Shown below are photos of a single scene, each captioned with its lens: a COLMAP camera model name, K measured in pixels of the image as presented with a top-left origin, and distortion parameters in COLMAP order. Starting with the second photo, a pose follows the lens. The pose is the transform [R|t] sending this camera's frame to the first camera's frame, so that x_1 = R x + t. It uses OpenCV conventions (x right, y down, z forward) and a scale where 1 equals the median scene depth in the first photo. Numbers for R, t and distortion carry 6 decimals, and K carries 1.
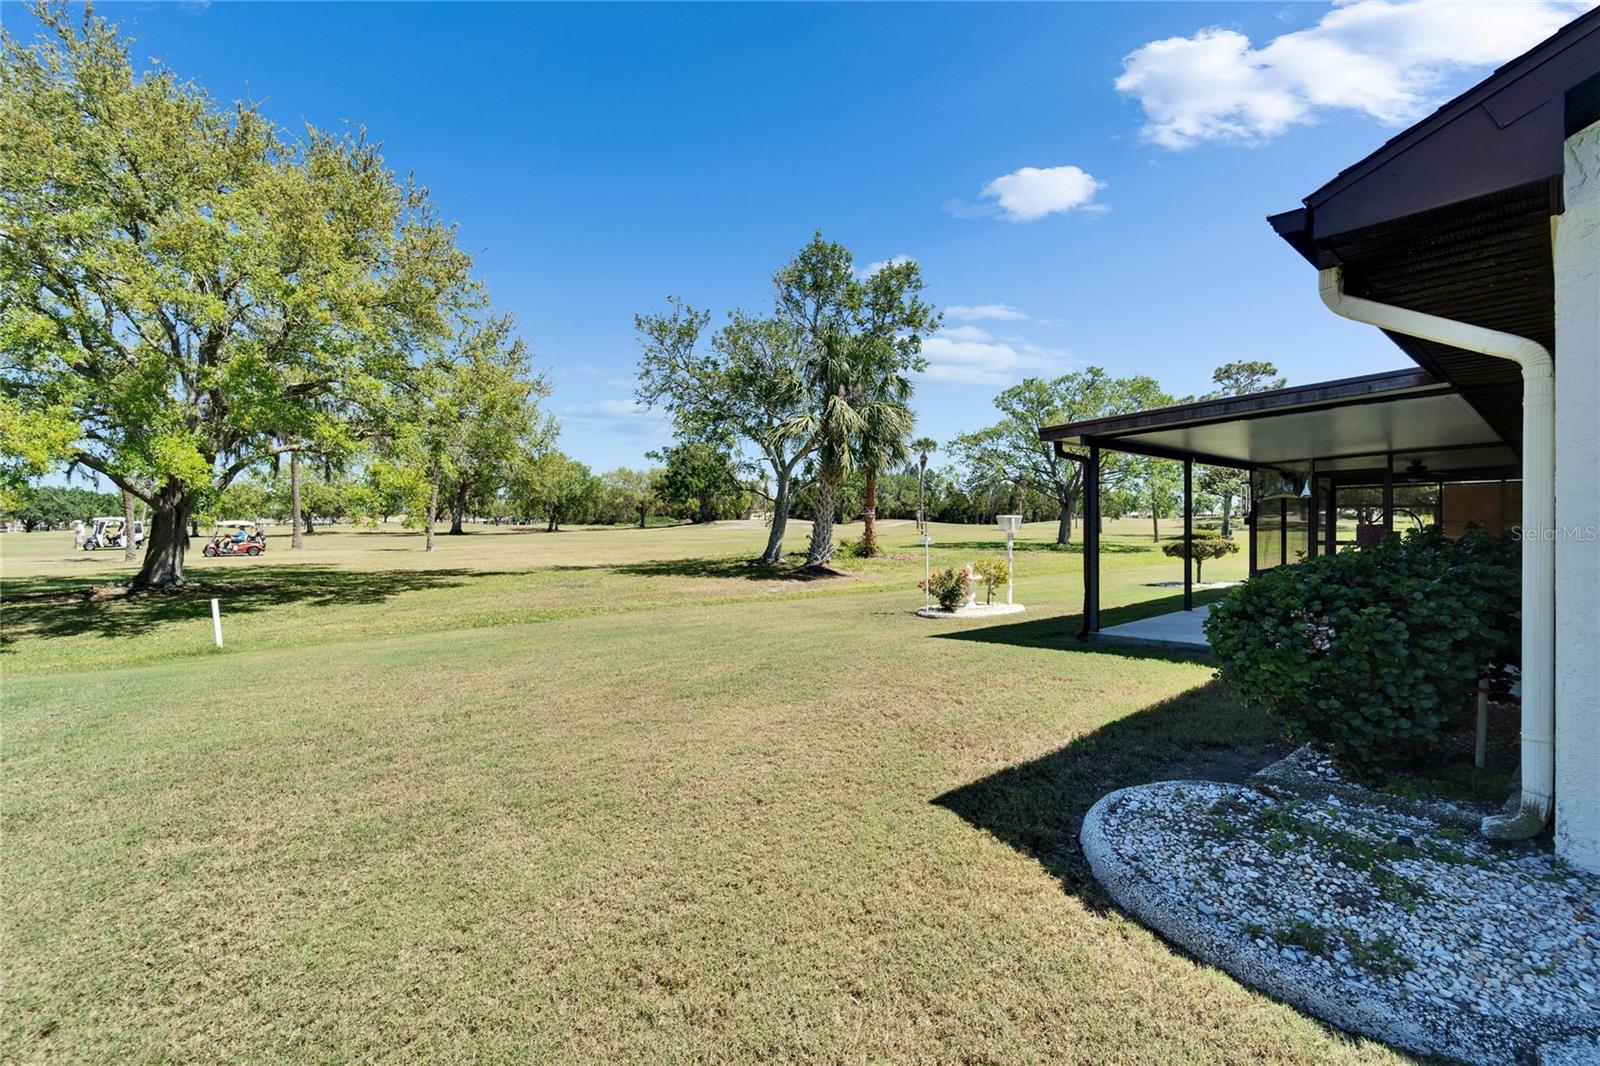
lens RADIAL K [[654.5, 0, 795.7], [0, 654.5, 528.7], [0, 0, 1]] dist [-0.000656, -0.000456]
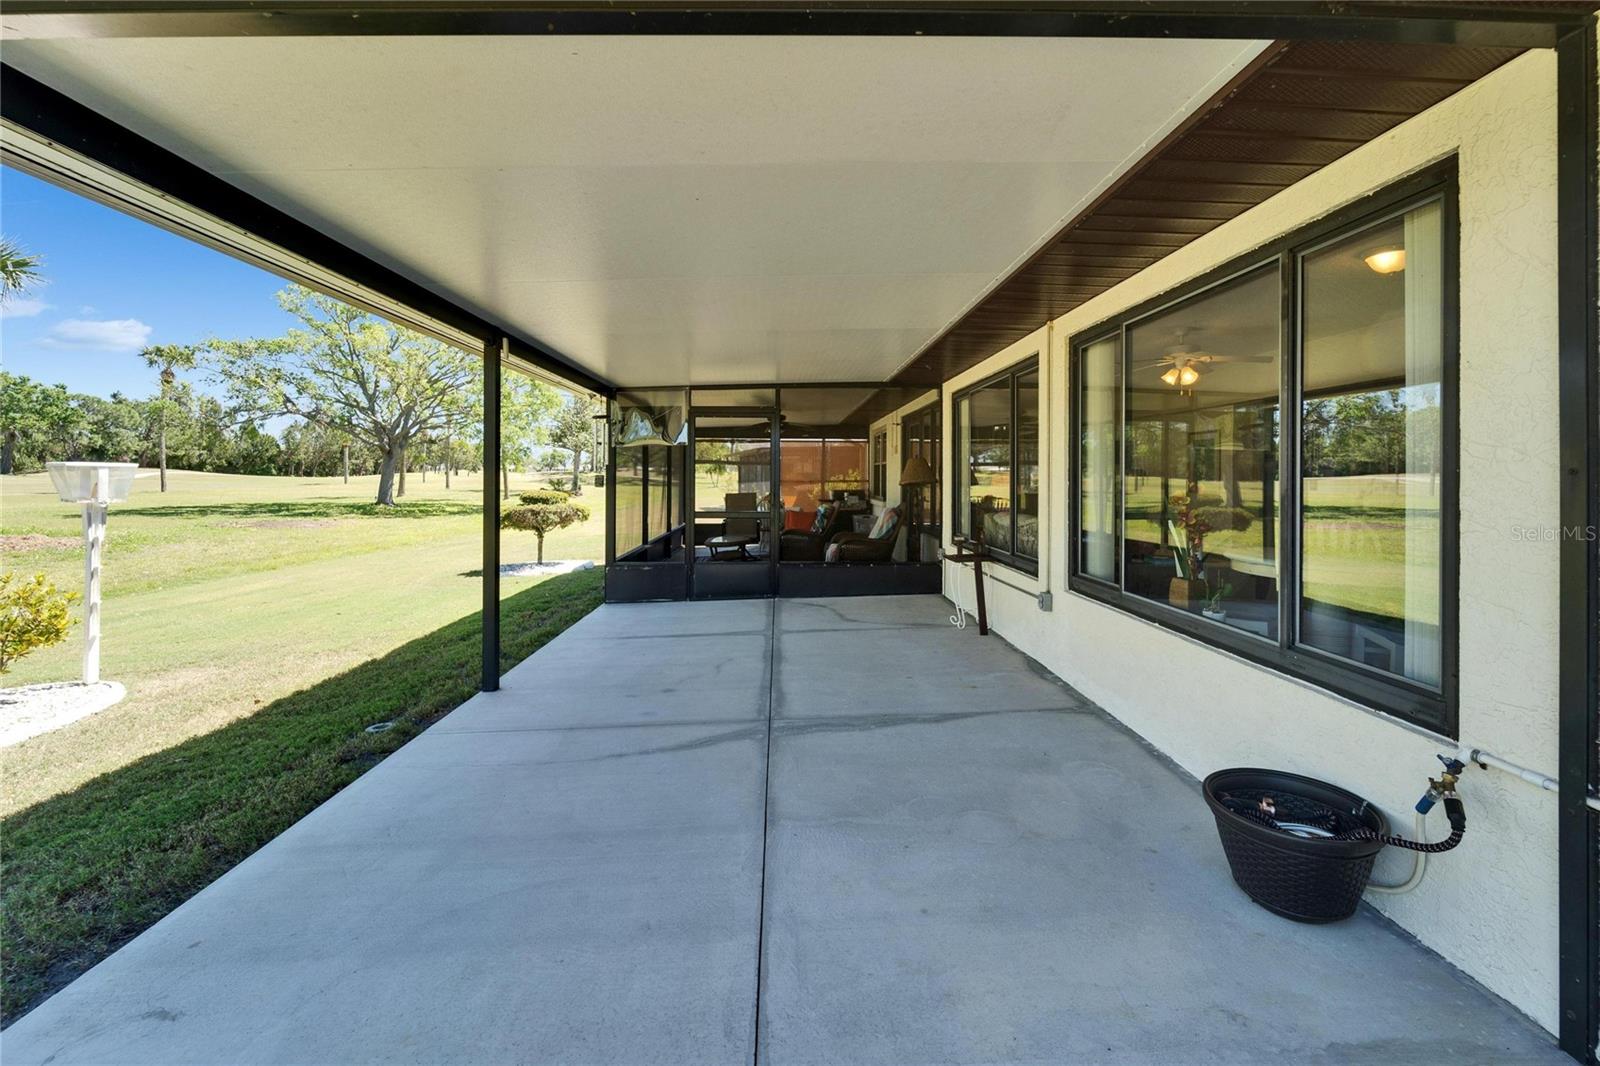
lens RADIAL K [[654.8, 0, 800.2], [0, 654.8, 480.4], [0, 0, 1]] dist [-0.000617, -0.000151]
pose [[0.612745, 0.004017, 0.790271, 0.104794], [-0.002589, 0.999992, -0.003076, -0.003341], [-0.790277, -0.000161, 0.612750, 0.157183]]
